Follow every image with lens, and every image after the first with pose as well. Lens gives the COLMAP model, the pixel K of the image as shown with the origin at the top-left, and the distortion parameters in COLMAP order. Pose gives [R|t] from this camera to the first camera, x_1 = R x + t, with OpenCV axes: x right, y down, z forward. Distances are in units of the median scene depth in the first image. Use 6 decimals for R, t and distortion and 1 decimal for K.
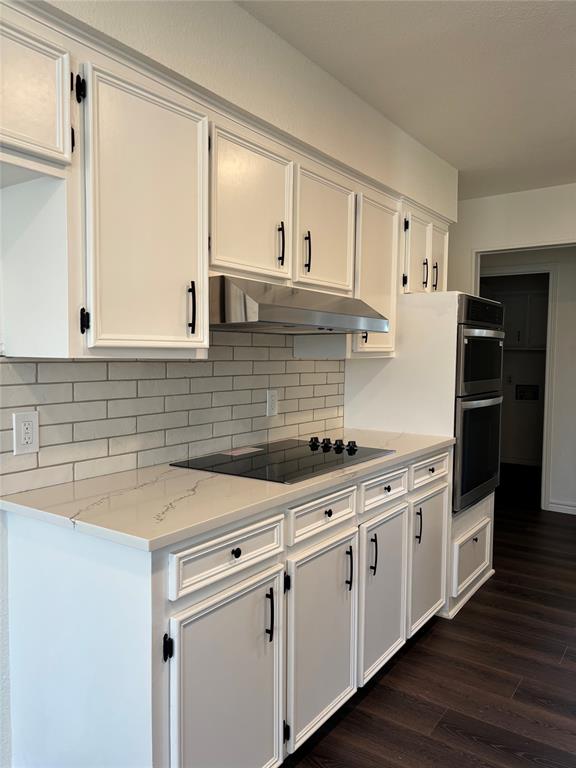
lens RADIAL K [[580.0, 0, 272.9], [0, 580.0, 390.4], [0, 0, 1]] dist [0.010688, -0.018355]
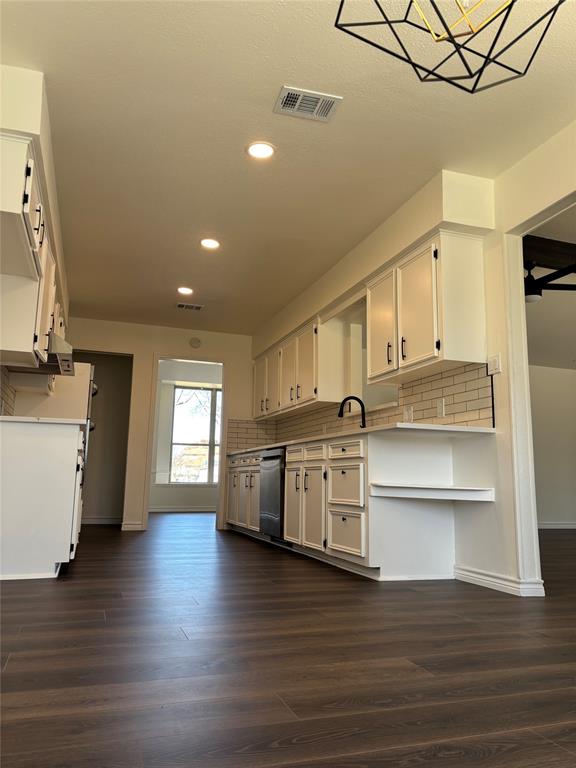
lens RADIAL K [[580.0, 0, 293.5], [0, 580.0, 382.8], [0, 0, 1]] dist [0.010688, -0.018355]
pose [[0.560799, 0.145209, 0.815119, -0.864659], [0.039583, 0.978672, -0.201578, 0.306520], [-0.827005, 0.145310, 0.543091, -0.593941]]
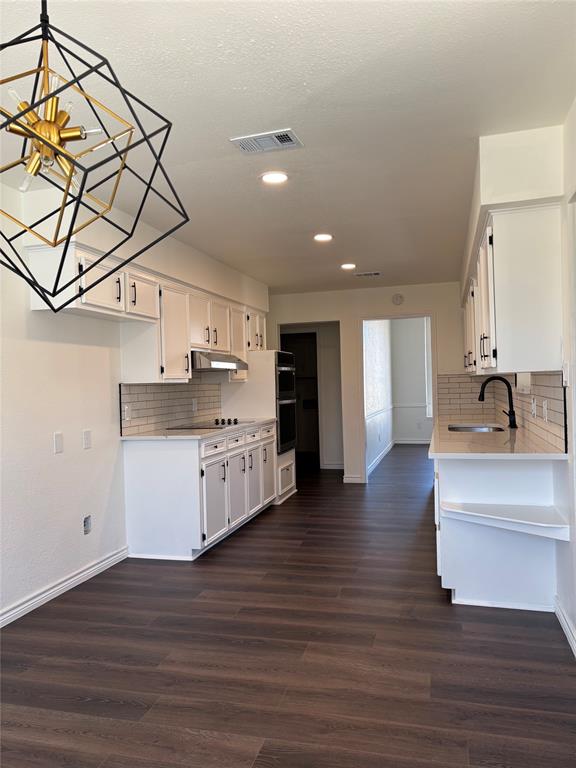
lens RADIAL K [[580.0, 0, 291.1], [0, 580.0, 381.9], [0, 0, 1]] dist [0.010688, -0.018355]
pose [[0.929889, -0.034604, 0.366208, -0.417793], [0.060039, 0.996493, -0.058292, 0.078311], [-0.362906, 0.076192, 0.928705, -1.022312]]
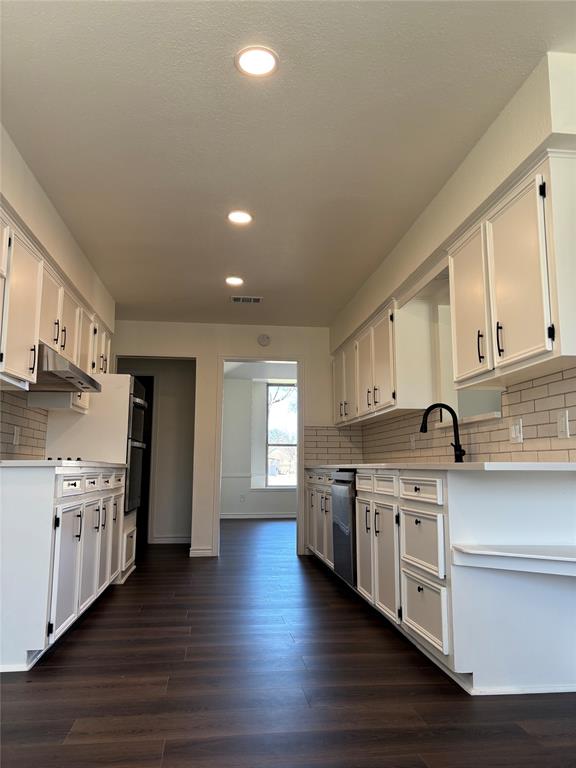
lens RADIAL K [[580.0, 0, 290.8], [0, 580.0, 387.1], [0, 0, 1]] dist [0.010688, -0.018355]
pose [[0.724695, 0.090207, 0.683139, -0.478742], [0.048415, 0.982278, -0.181068, 0.187308], [-0.687366, 0.164293, 0.707485, -0.488938]]
